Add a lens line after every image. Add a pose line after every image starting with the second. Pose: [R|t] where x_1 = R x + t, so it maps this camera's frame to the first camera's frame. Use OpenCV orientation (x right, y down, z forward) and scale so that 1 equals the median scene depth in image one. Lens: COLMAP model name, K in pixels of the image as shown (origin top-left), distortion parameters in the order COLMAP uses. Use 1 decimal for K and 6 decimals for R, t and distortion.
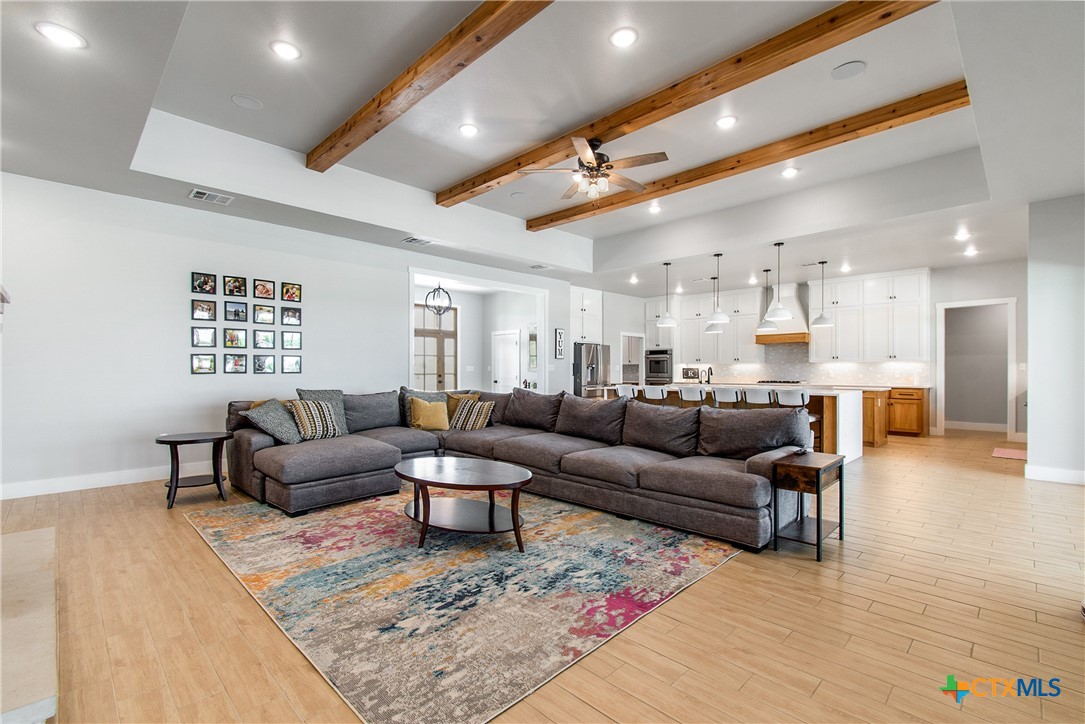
lens RADIAL K [[482.6, 0, 552.9], [0, 482.6, 373.0], [0, 0, 1]] dist [0.000808, -0.001629]
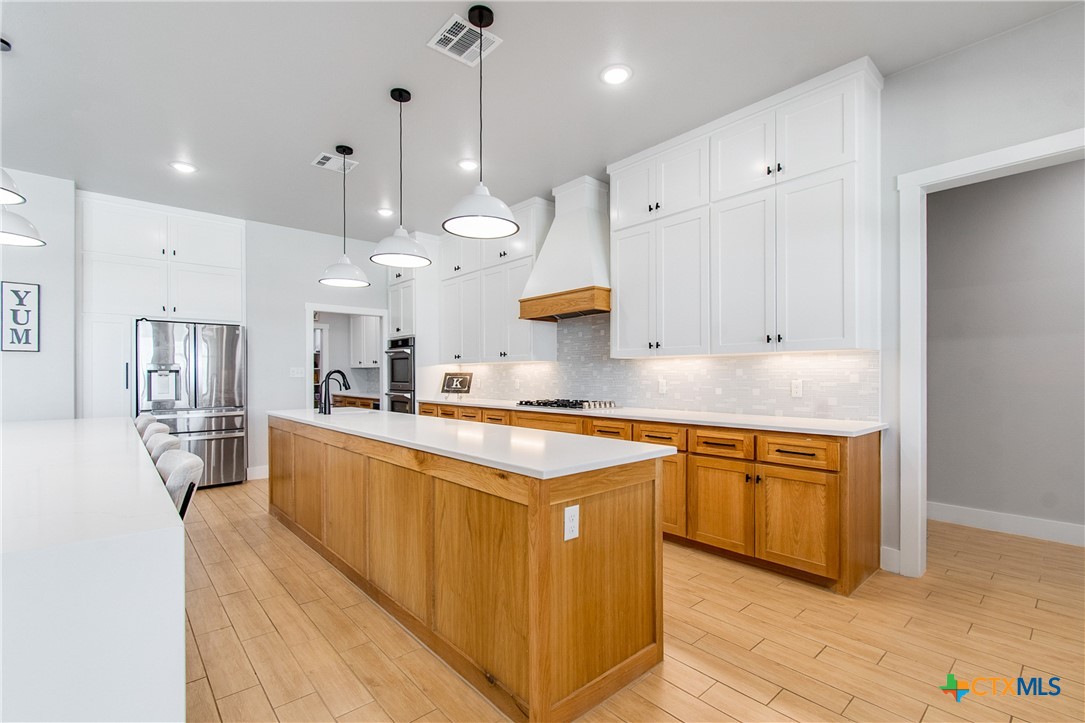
lens RADIAL K [[482.6, 0, 550.7], [0, 482.6, 378.0], [0, 0, 1]] dist [0.000808, -0.001629]
pose [[0.998172, 0.000671, -0.060426, 1.201215], [-0.000772, 0.999998, -0.001642, -0.009763], [0.060425, 0.001685, 0.998171, 1.367564]]
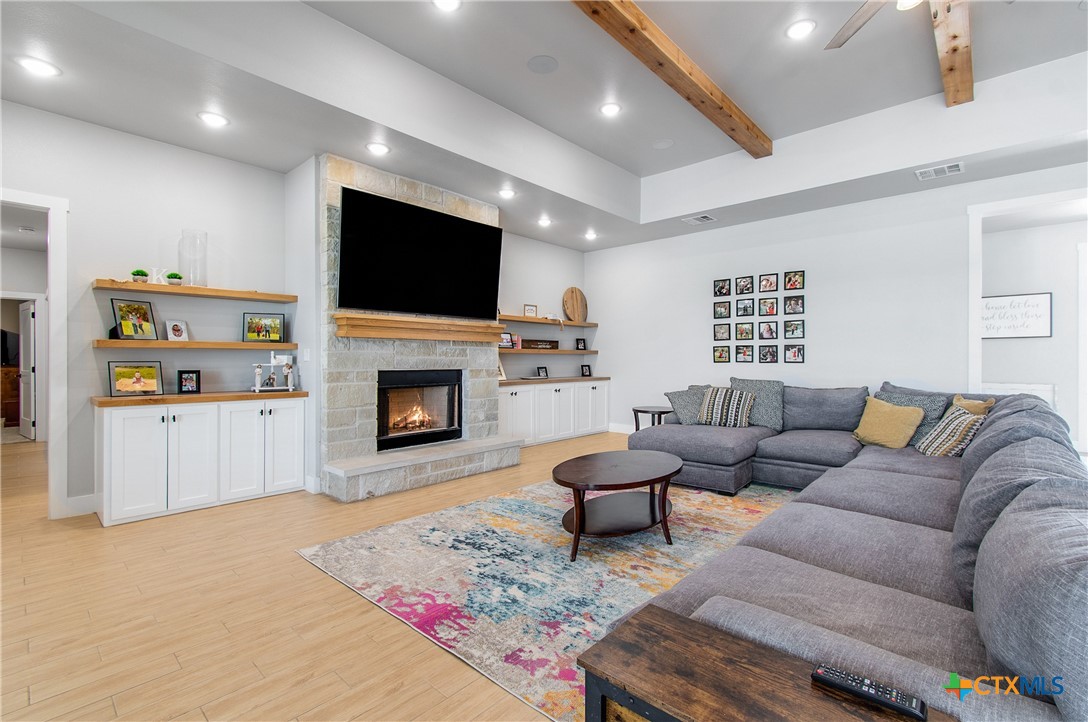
lens RADIAL K [[483.9, 0, 547.3], [0, 483.9, 361.5], [0, 0, 1]] dist [0.000808, -0.001629]
pose [[0.036503, 0.006080, -0.999315, 0.618006], [-0.007822, 0.999953, 0.005798, -0.005517], [0.999303, 0.007605, 0.036548, 0.675320]]
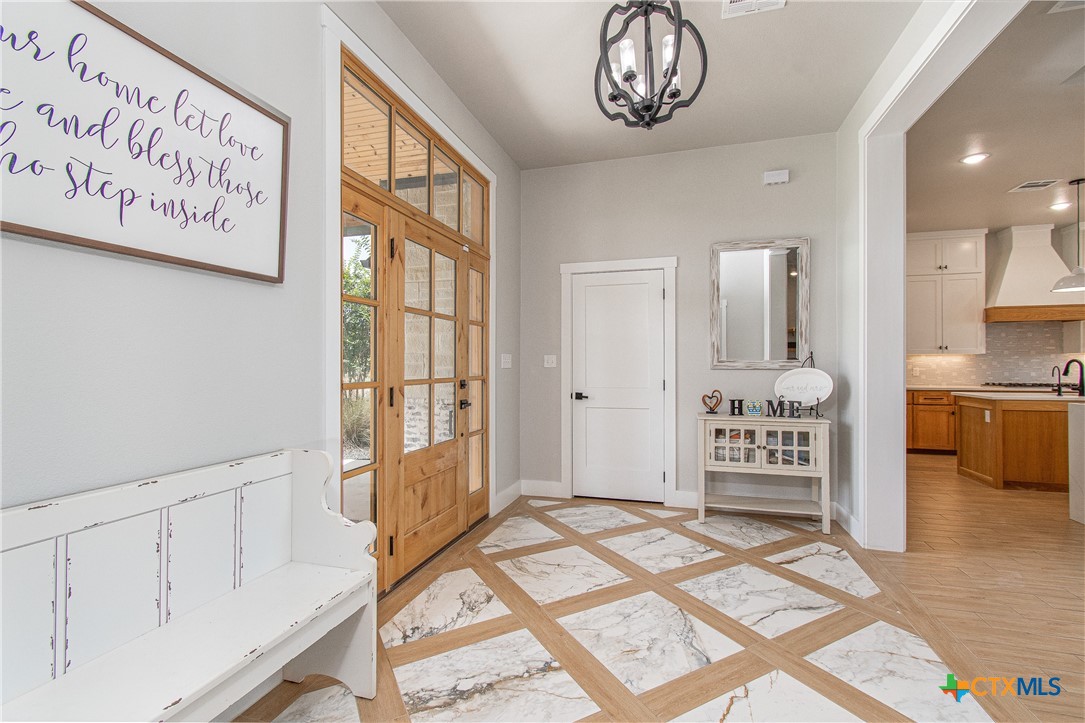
lens RADIAL K [[482.6, 0, 545.7], [0, 482.6, 365.0], [0, 0, 1]] dist [0.000808, -0.001629]
pose [[0.878436, 0.000897, 0.477859, -0.876982], [0.003039, 0.999968, -0.007463, -0.010196], [-0.477851, 0.008008, 0.878405, 1.869458]]
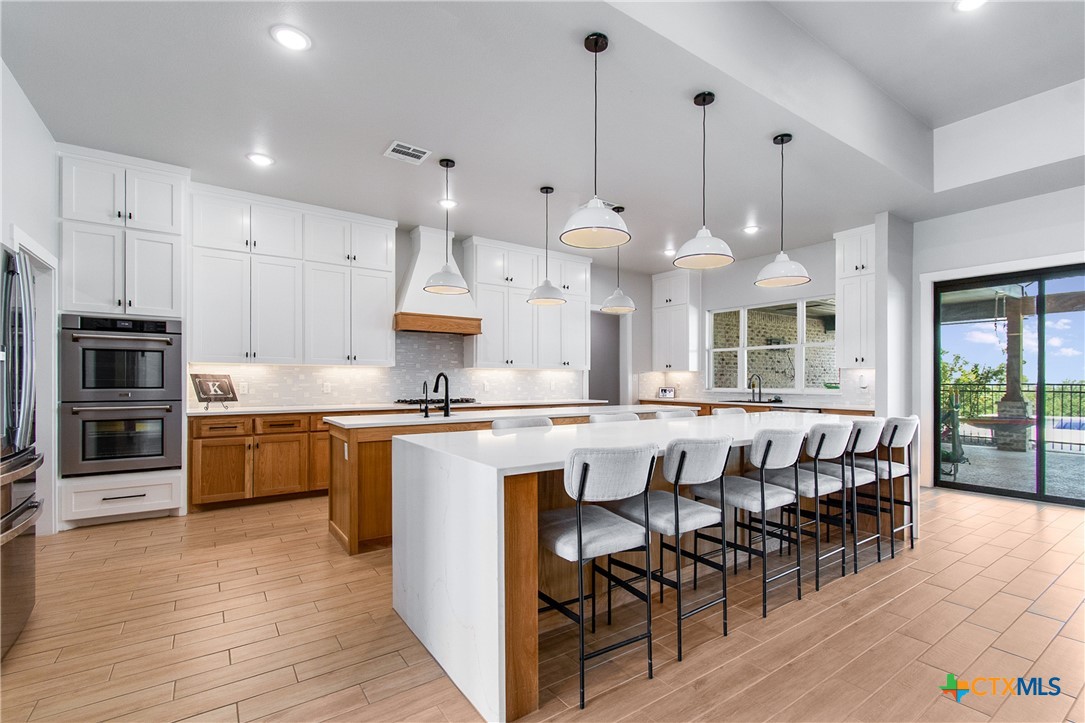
lens RADIAL K [[482.6, 0, 540.9], [0, 482.6, 383.1], [0, 0, 1]] dist [0.000808, -0.001629]
pose [[0.193743, -0.002889, 0.981048, -0.137749], [0.002569, 0.999994, 0.002437, -0.009496], [-0.981049, 0.002048, 0.193749, 1.897068]]
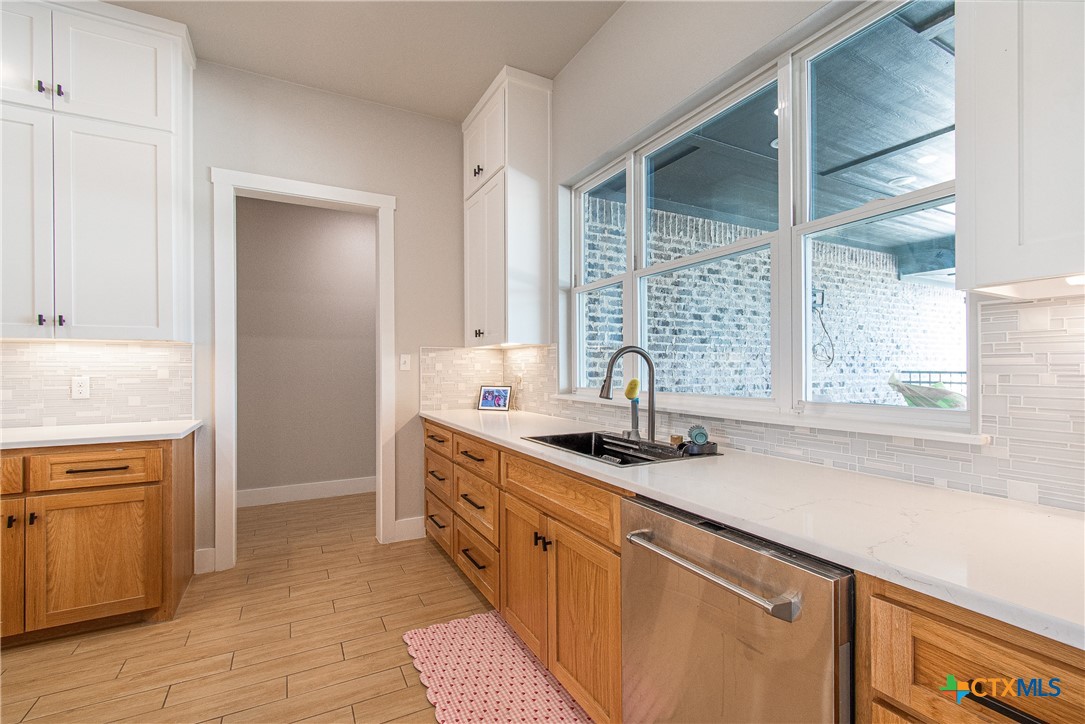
lens RADIAL K [[482.6, 0, 549.3], [0, 482.6, 369.8], [0, 0, 1]] dist [0.000808, -0.001629]
pose [[0.292179, -0.001390, 0.956363, 1.145054], [0.008524, 0.999963, -0.001151, -0.010659], [-0.956326, 0.008489, 0.292180, 1.435039]]
